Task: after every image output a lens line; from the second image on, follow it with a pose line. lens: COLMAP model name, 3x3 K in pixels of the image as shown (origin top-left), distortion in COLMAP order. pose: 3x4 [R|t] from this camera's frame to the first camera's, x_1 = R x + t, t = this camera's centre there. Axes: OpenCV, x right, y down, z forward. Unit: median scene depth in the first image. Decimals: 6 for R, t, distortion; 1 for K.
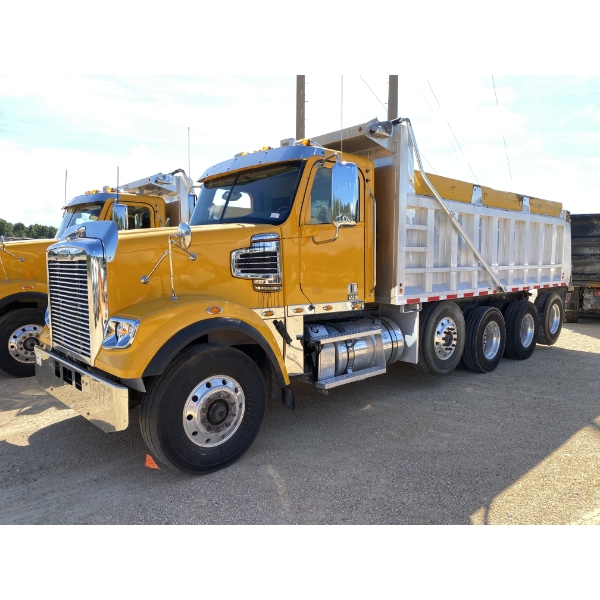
lens RADIAL K [[469.0, 0, 312.3], [0, 469.0, 300.6], [0, 0, 1]] dist [0.017702, -0.035667]
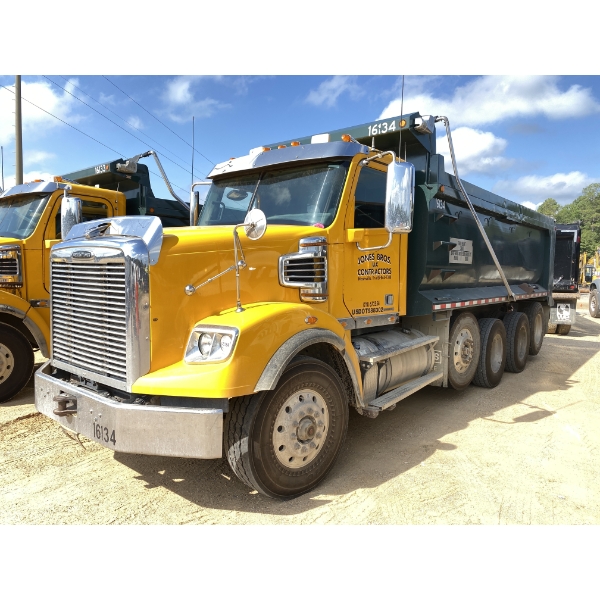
lens RADIAL K [[469.0, 0, 299.2], [0, 469.0, 301.9], [0, 0, 1]] dist [0.017702, -0.035667]
pose [[0.993314, 0.014756, 0.114501, -0.221818], [-0.013828, 0.999865, -0.008898, -0.011705], [-0.114616, 0.007255, 0.993383, 0.119872]]
